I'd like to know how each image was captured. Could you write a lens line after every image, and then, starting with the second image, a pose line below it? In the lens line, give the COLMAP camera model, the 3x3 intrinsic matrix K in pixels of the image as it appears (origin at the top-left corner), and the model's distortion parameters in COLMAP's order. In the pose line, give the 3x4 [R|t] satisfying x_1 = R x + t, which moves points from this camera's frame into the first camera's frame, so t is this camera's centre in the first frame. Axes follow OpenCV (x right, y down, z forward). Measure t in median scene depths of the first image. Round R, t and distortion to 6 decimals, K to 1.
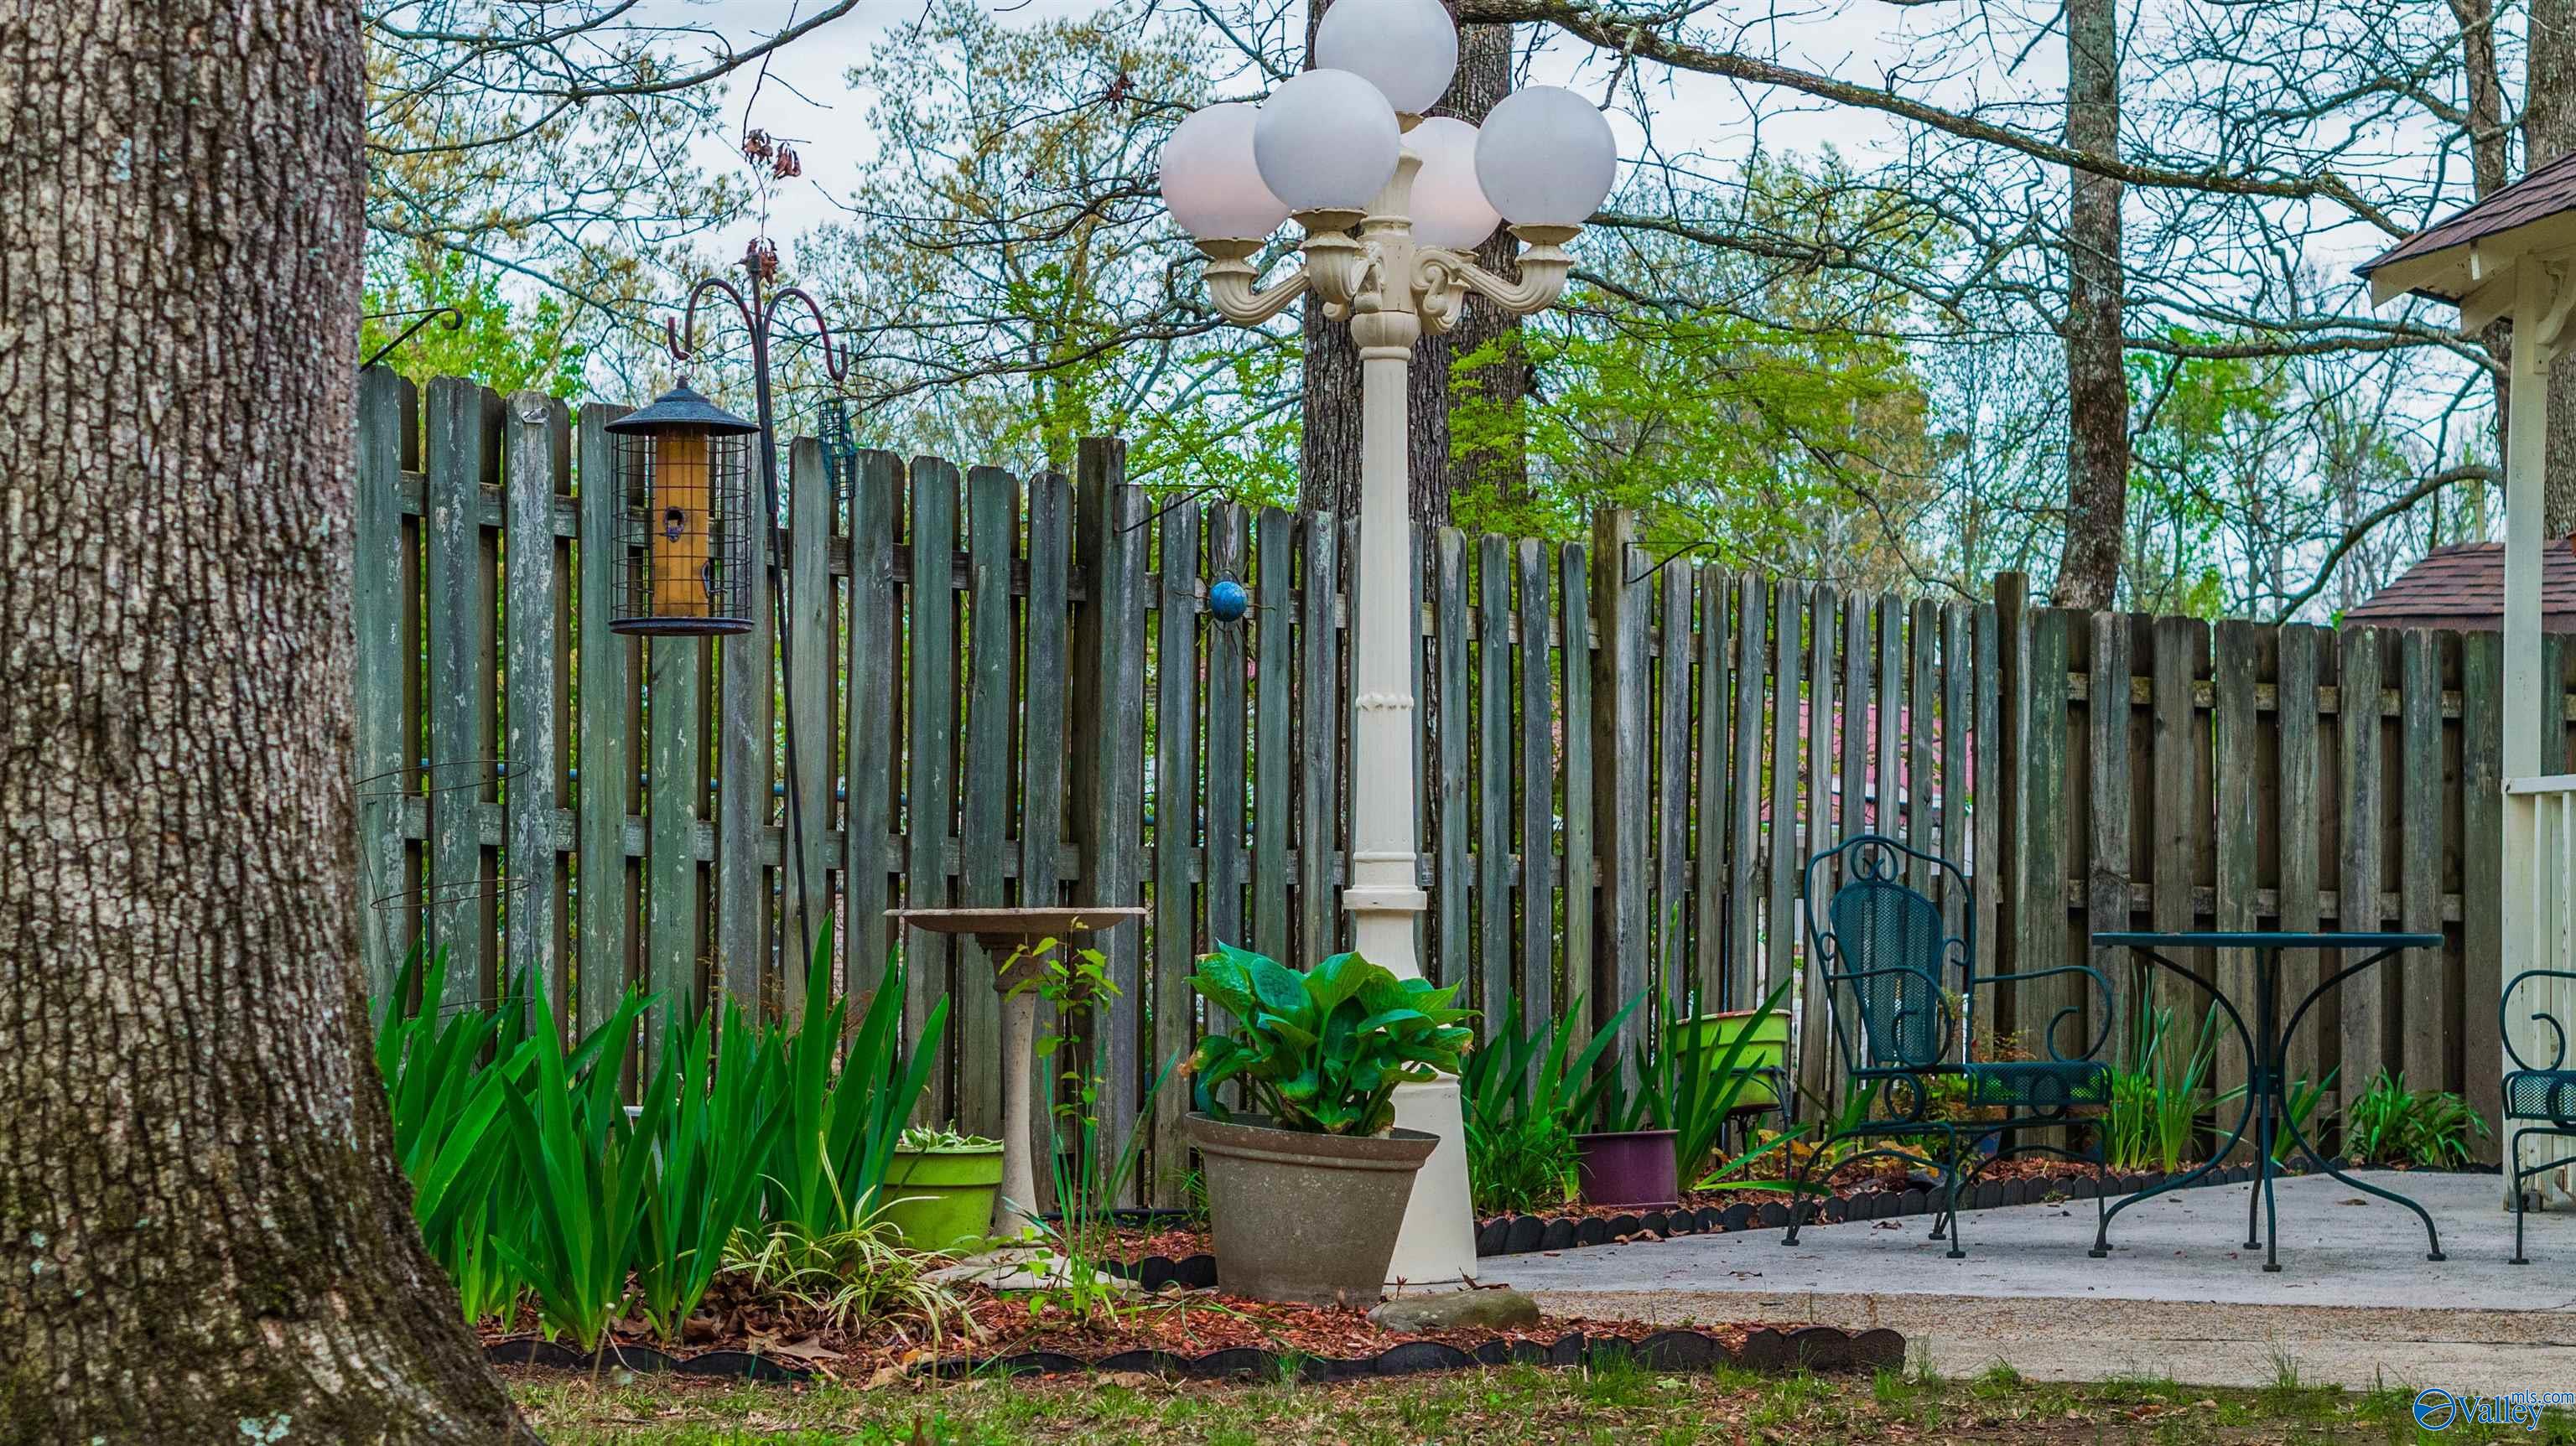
lens RADIAL K [[5265.0, 0, 1286.9], [0, 5265.0, 949.0], [0, 0, 1]] dist [-0.076386, 0.042730]
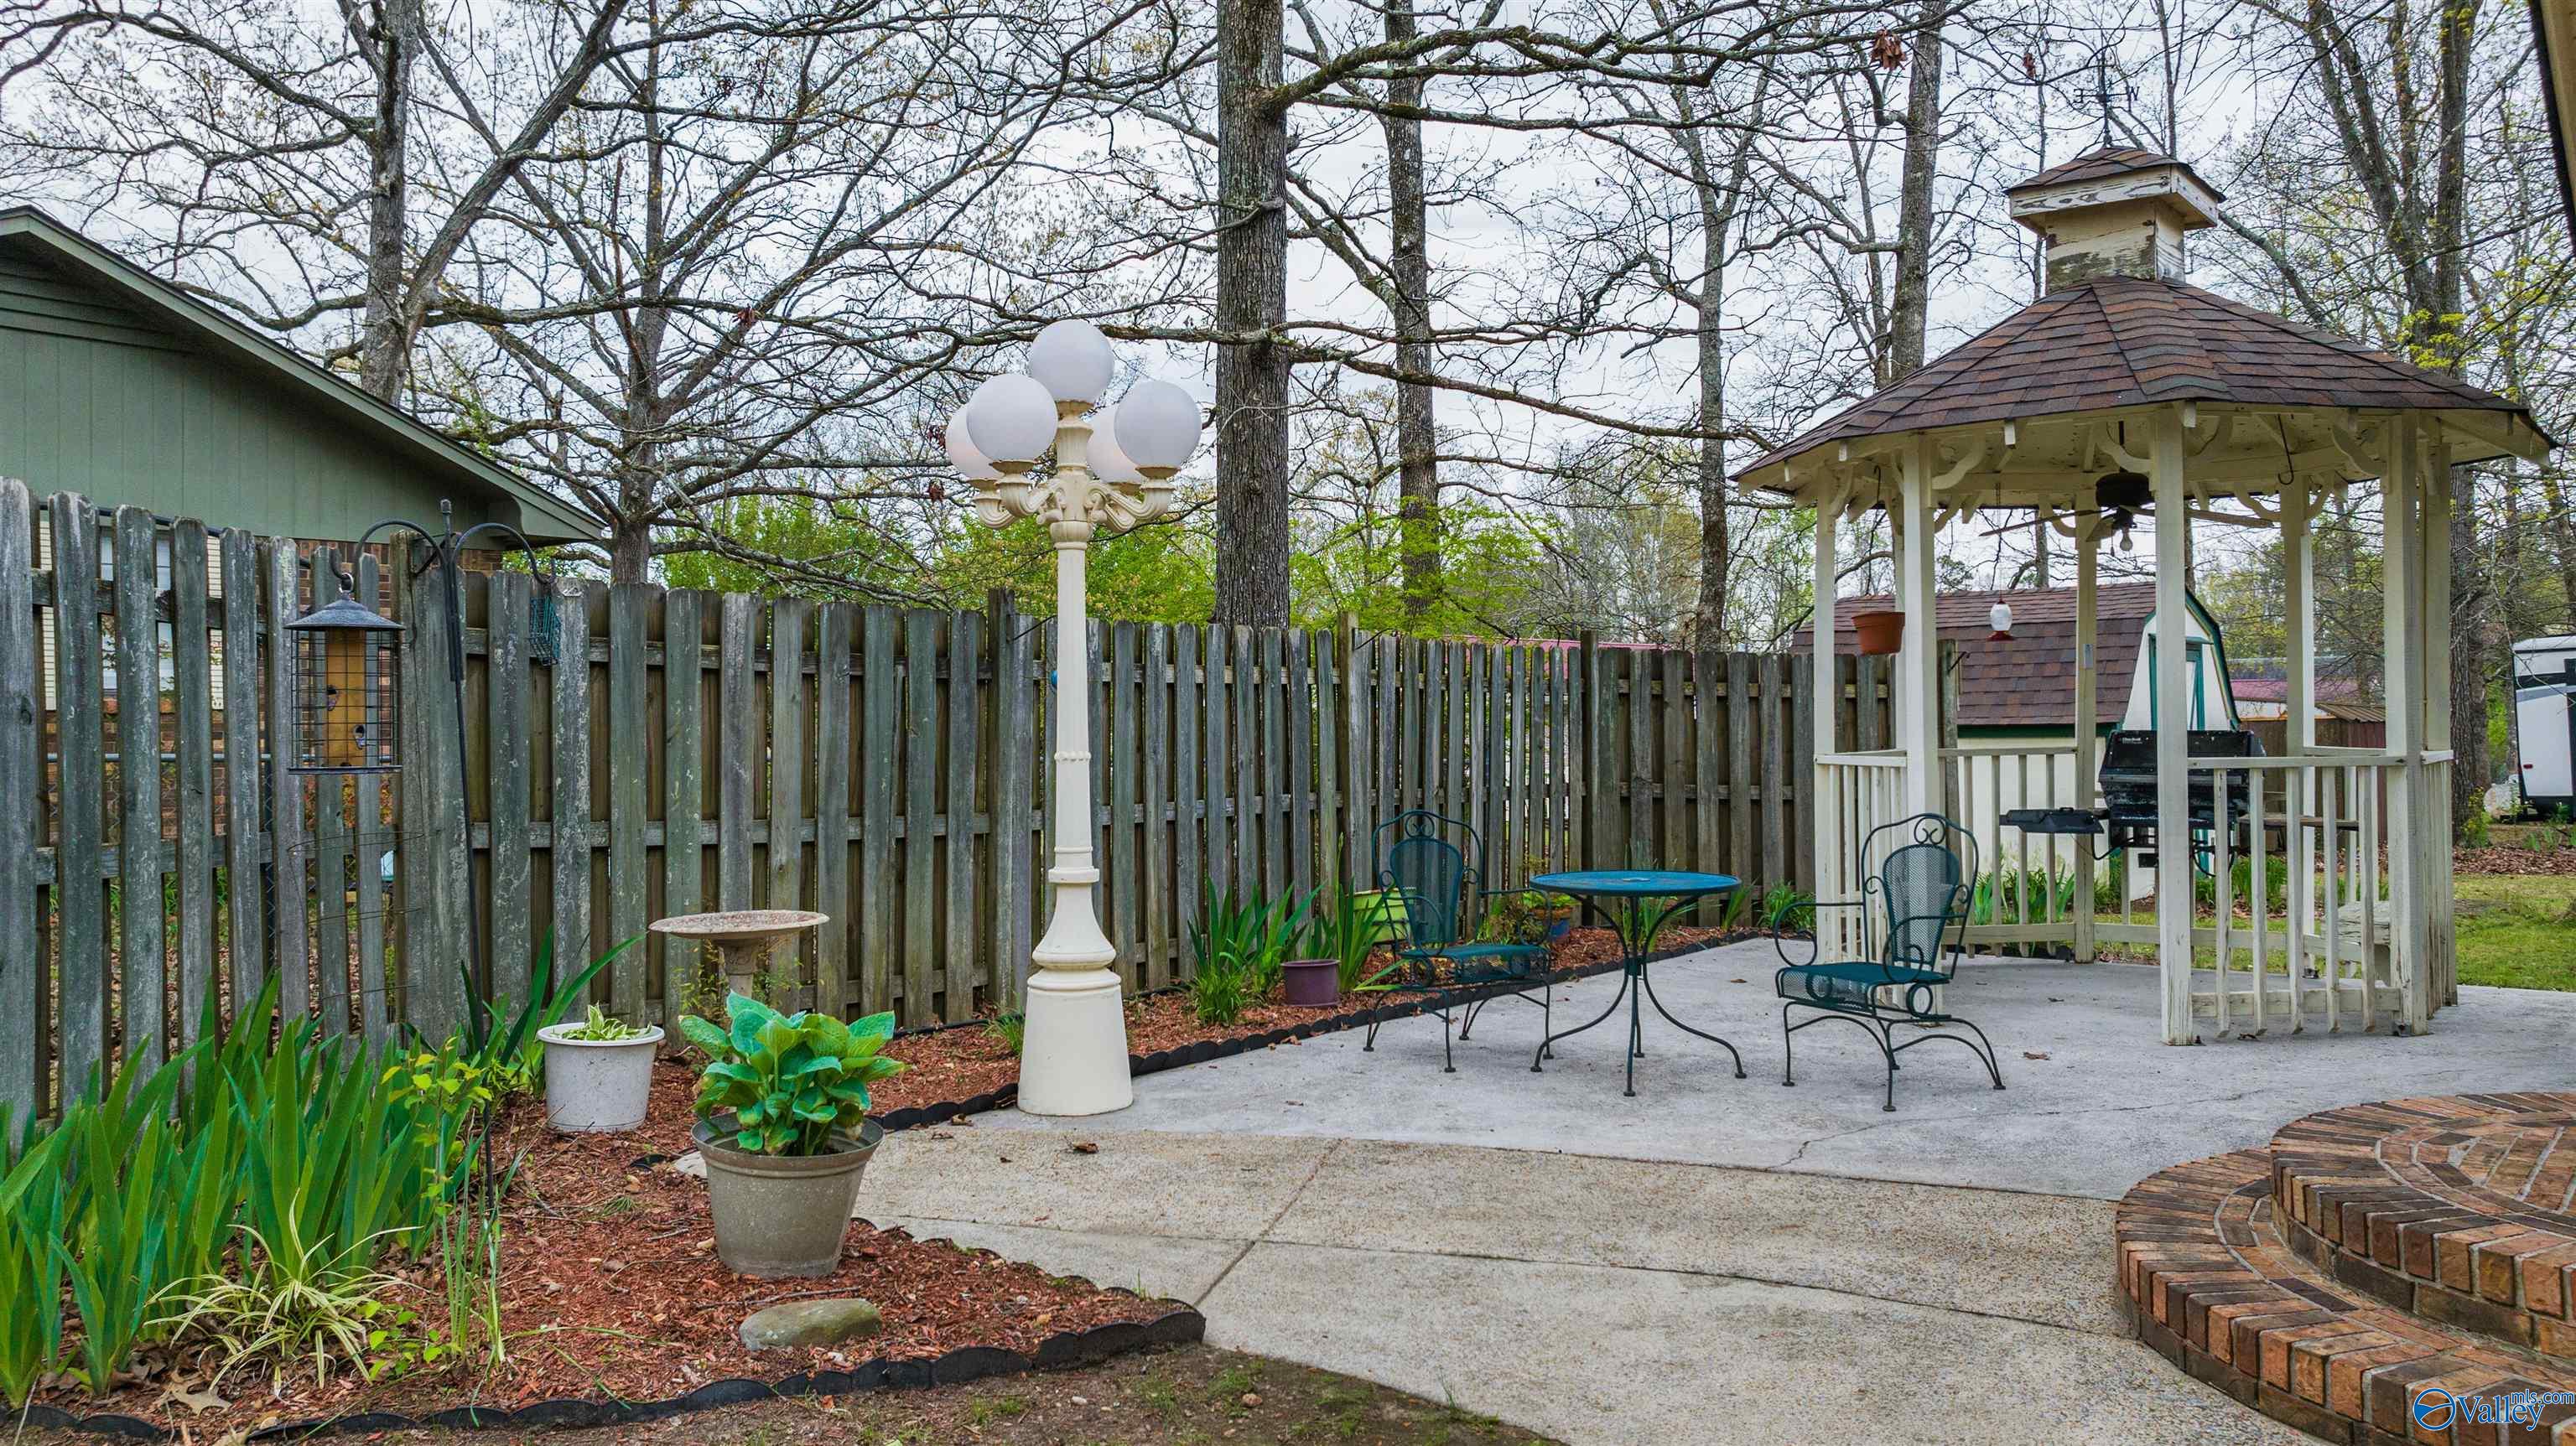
lens RADIAL K [[1880.4, 0, 1290.1], [0, 1880.4, 676.5], [0, 0, 1]] dist [-0.003889, 0.000967]
pose [[0.994882, -0.012055, -0.100321, 0.110561], [0.009564, 0.999635, -0.025275, -0.042413], [0.100589, 0.024186, 0.994634, 0.313803]]
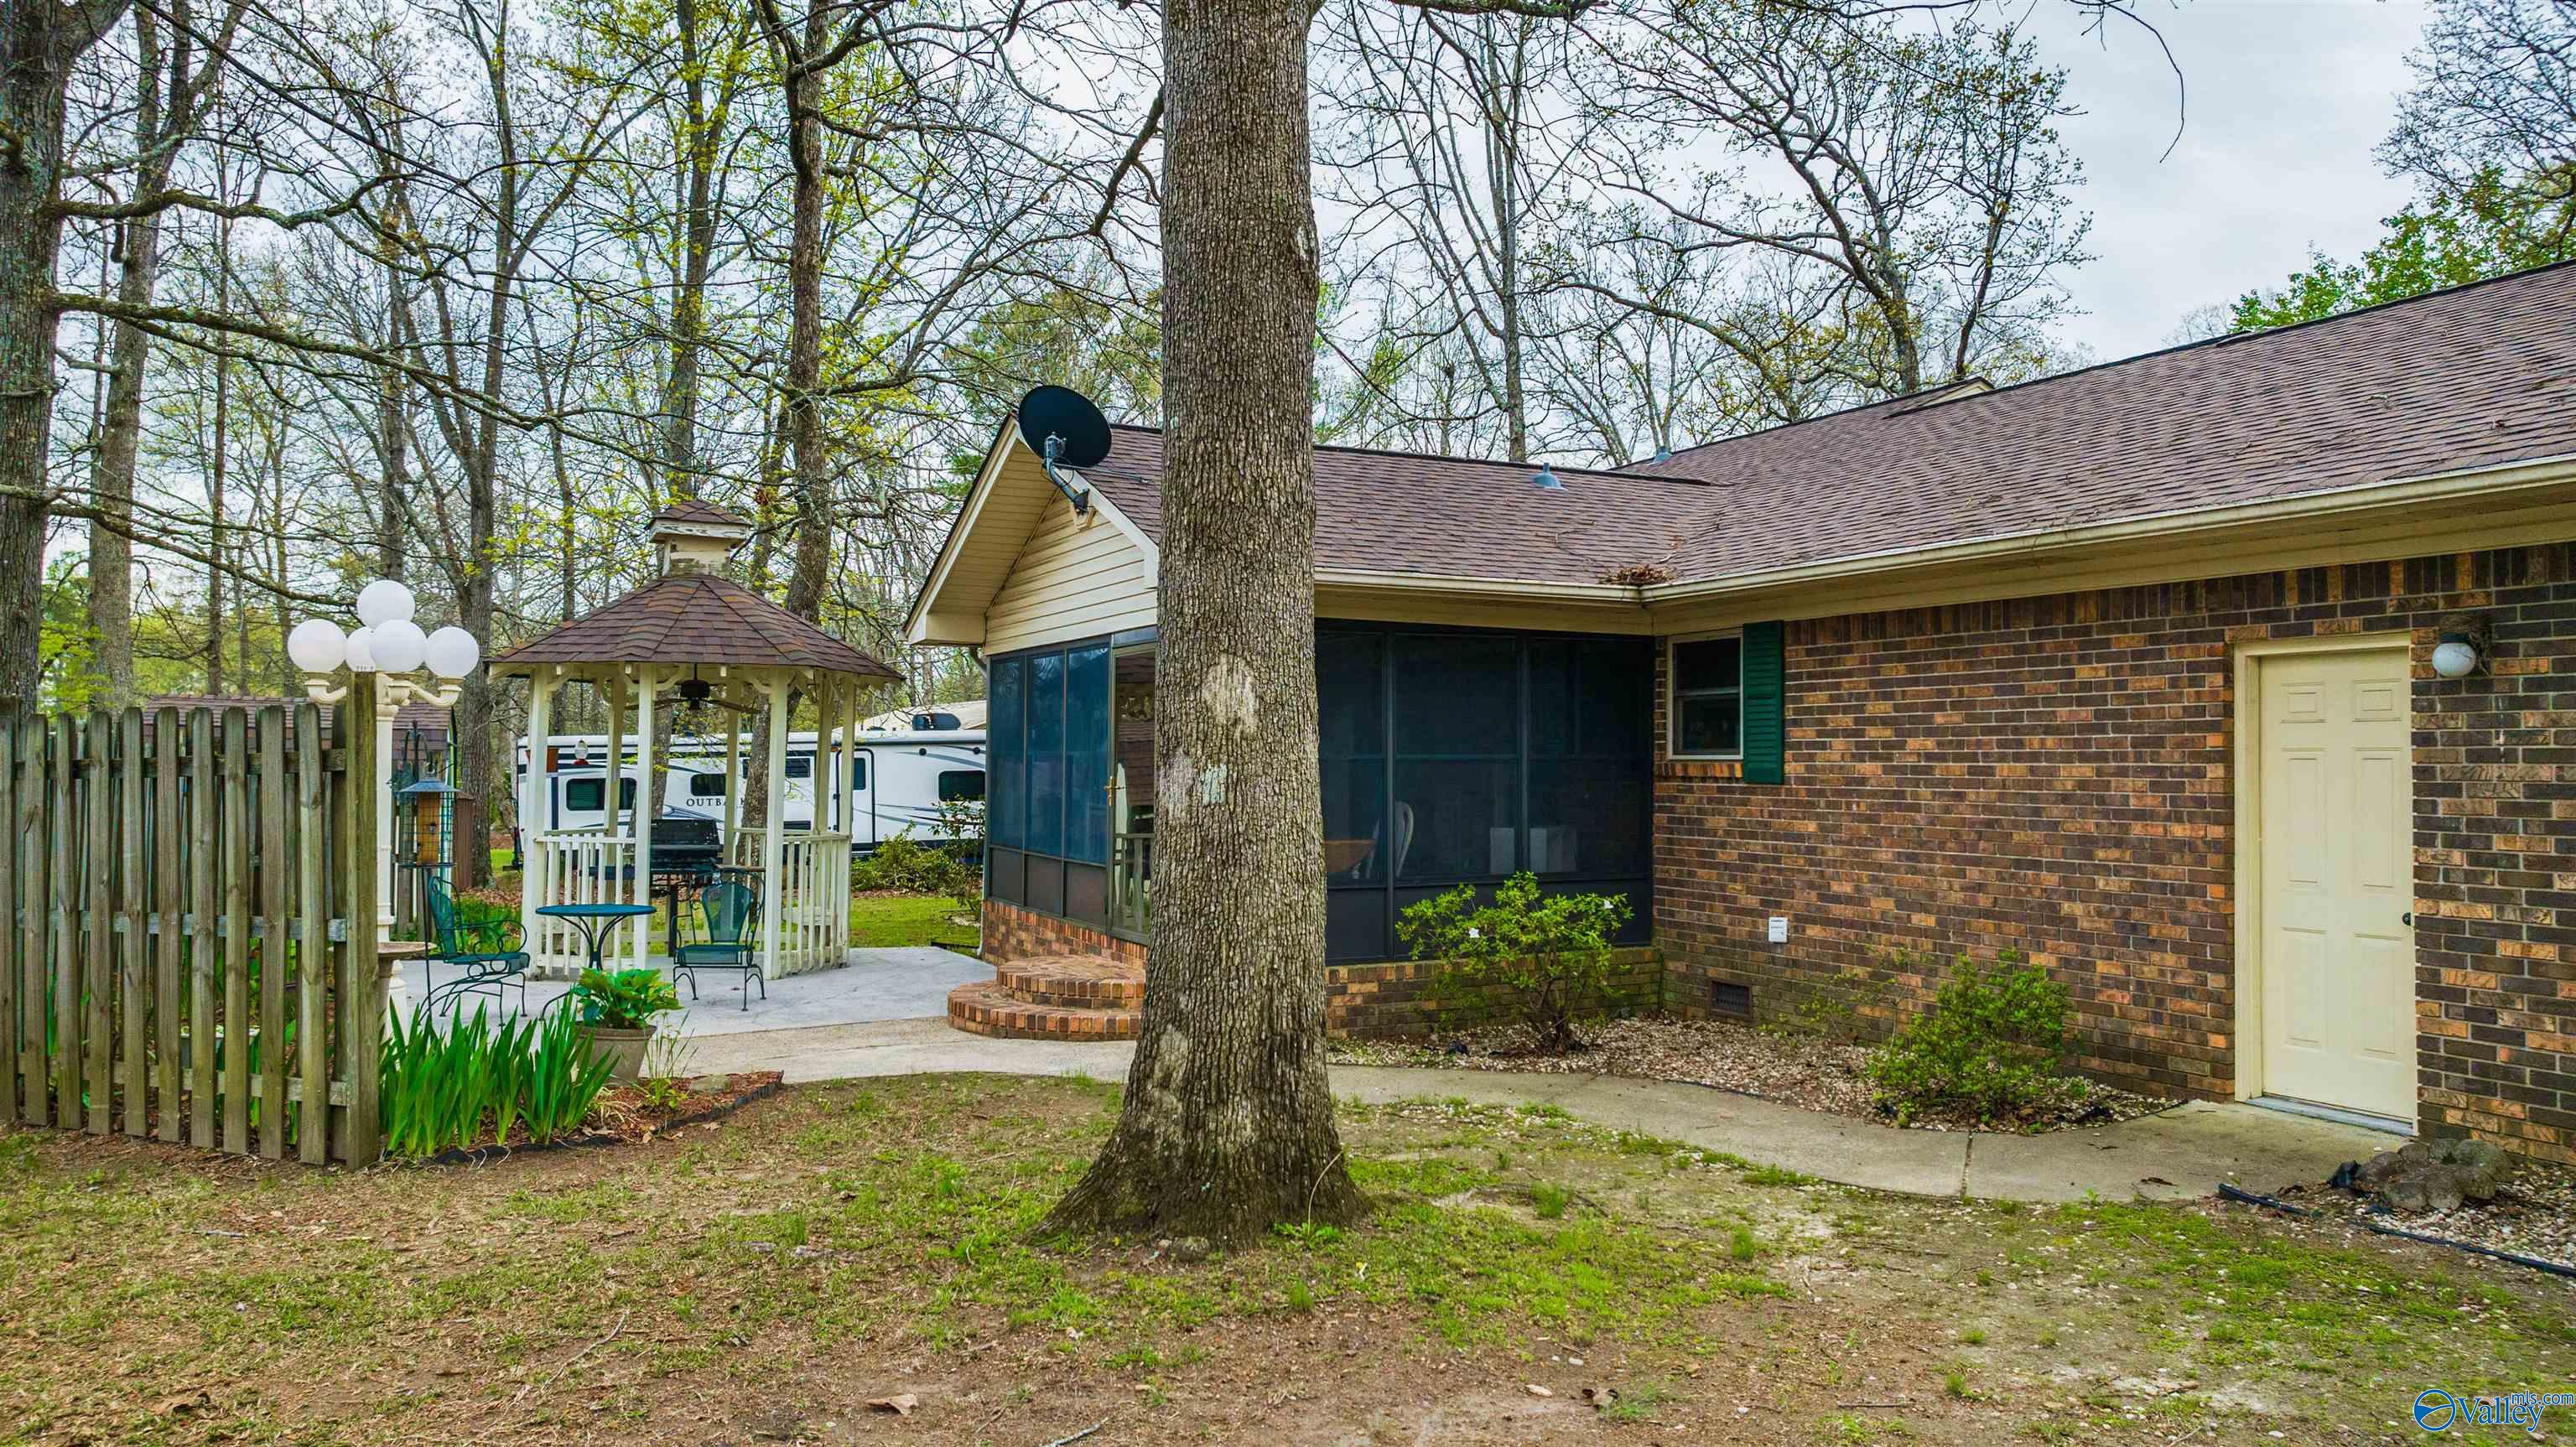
lens RADIAL K [[1875.0, 0, 1284.1], [0, 1875.0, 701.6], [0, 0, 1]] dist [0.003402, 0.002486]
pose [[0.538535, 0.037209, 0.841781, -0.412656], [-0.007391, 0.999195, -0.039438, -0.066061], [-0.842571, 0.015017, 0.538376, 0.062283]]
